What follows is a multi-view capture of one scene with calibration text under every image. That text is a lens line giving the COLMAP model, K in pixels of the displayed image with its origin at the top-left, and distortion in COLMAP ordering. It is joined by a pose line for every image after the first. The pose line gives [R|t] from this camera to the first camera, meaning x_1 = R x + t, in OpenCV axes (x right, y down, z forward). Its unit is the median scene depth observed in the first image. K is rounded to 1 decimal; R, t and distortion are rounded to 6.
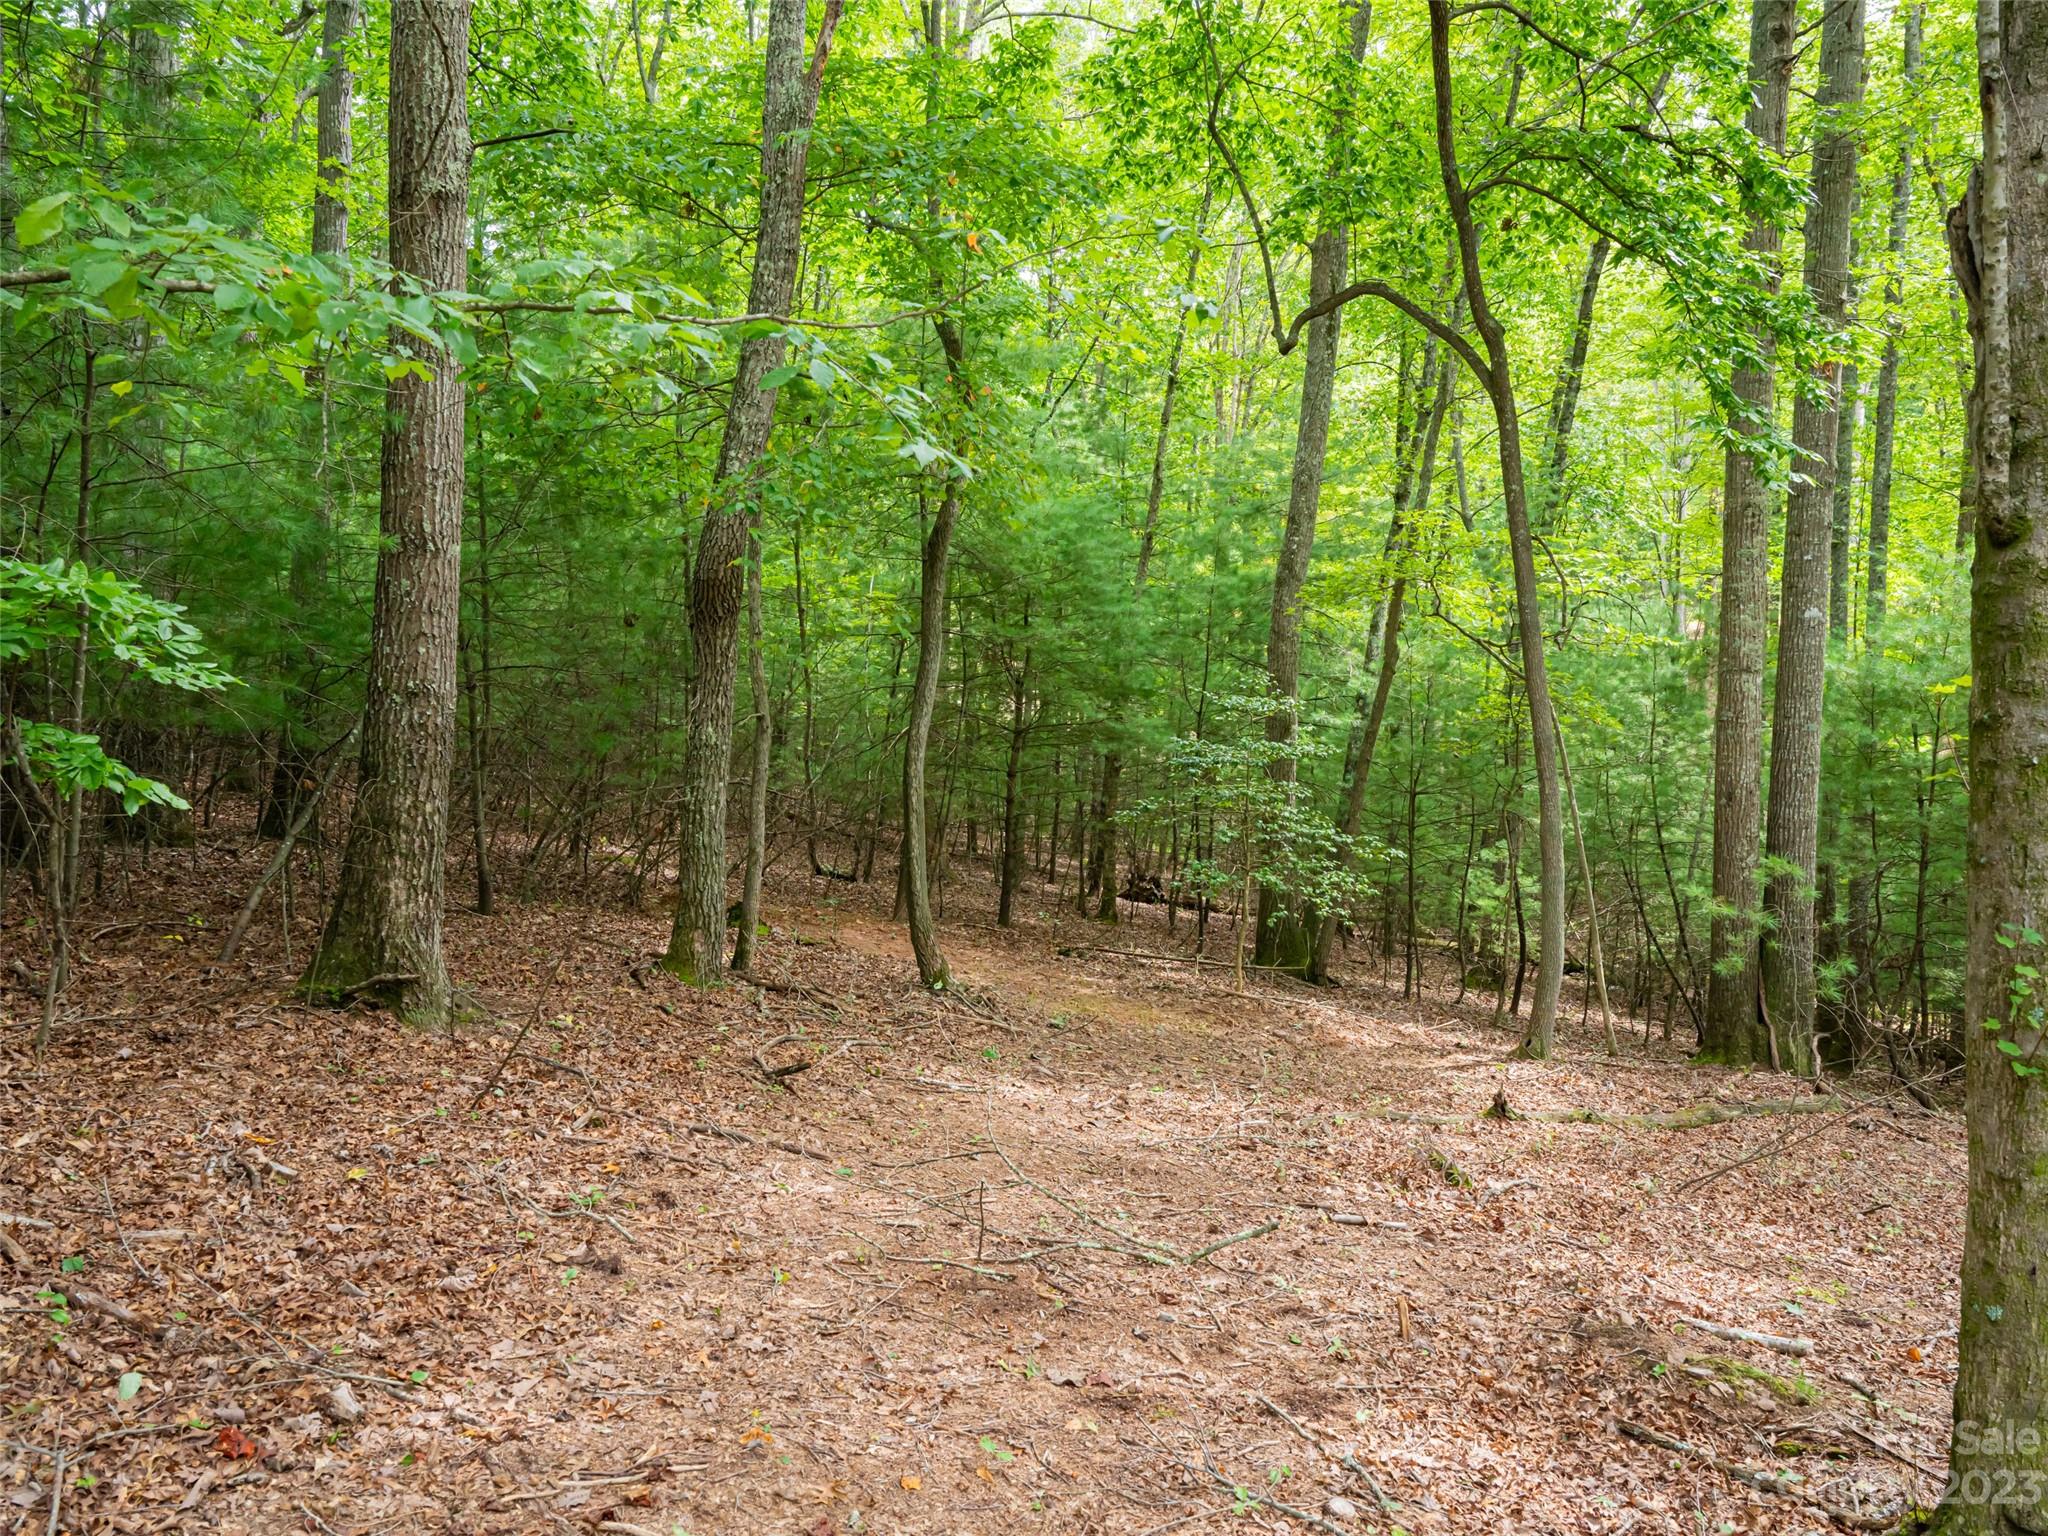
lens RADIAL K [[1538.4, 0, 1021.6], [0, 1538.4, 760.0], [0, 0, 1]] dist [0.002784, -0.003955]
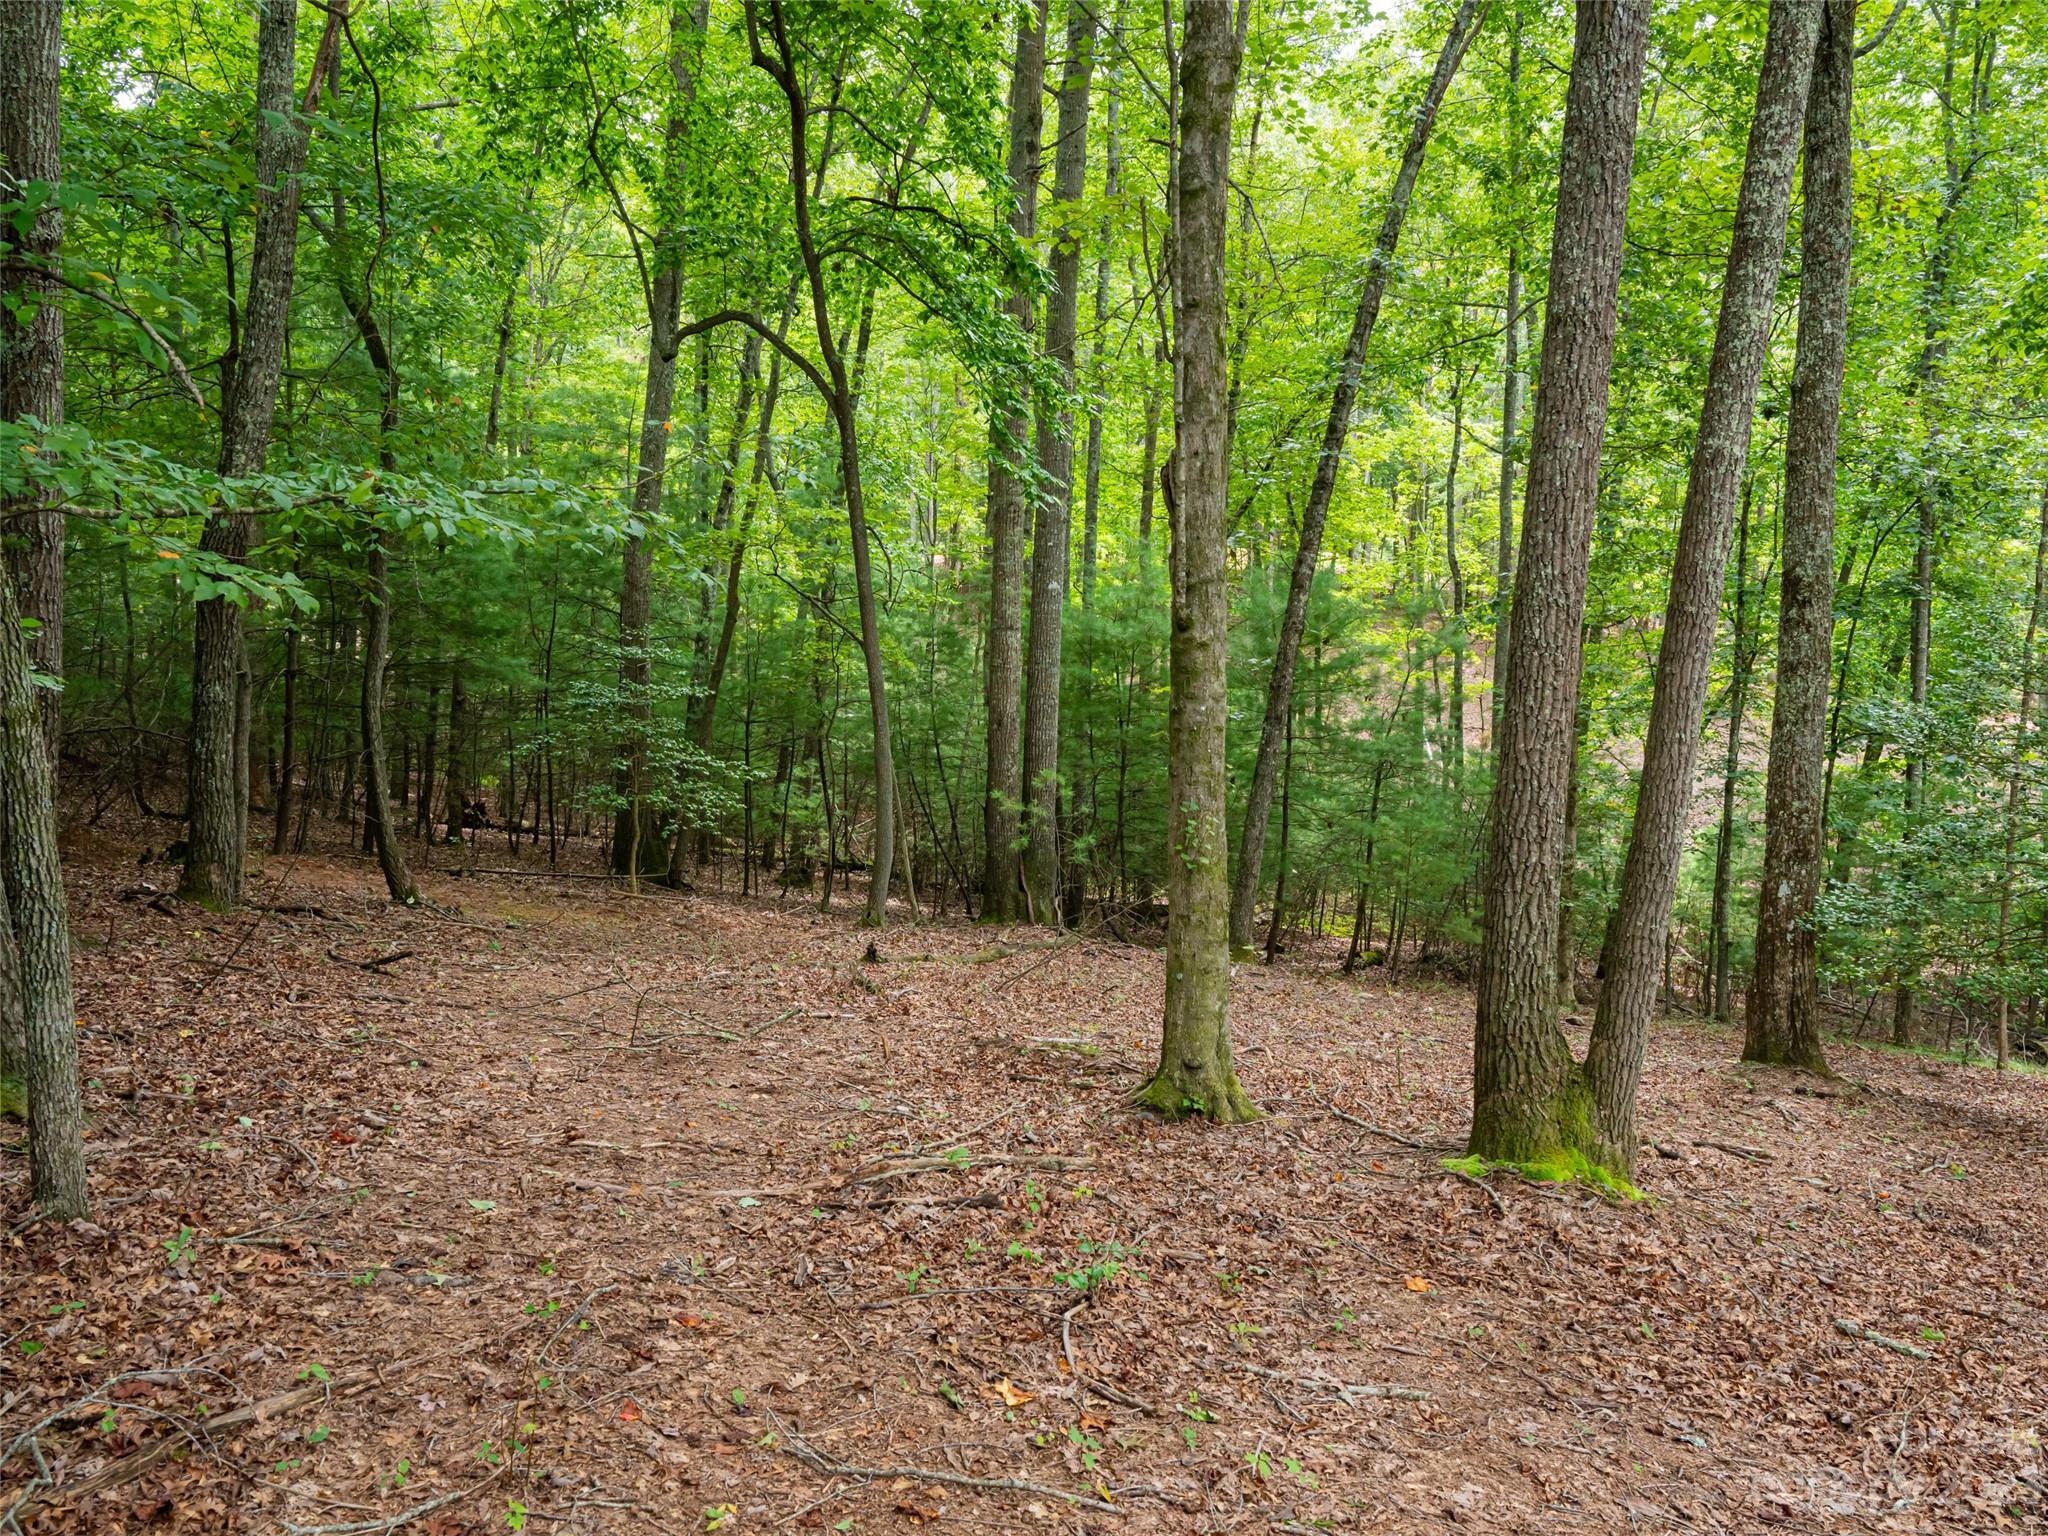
lens RADIAL K [[1538.4, 0, 1024.6], [0, 1538.4, 769.7], [0, 0, 1]] dist [0.002784, -0.003955]
pose [[0.889318, -0.032235, 0.456152, -0.132108], [0.005087, 0.998148, 0.060619, -0.017400], [-0.457262, -0.051589, 0.887835, -0.197951]]
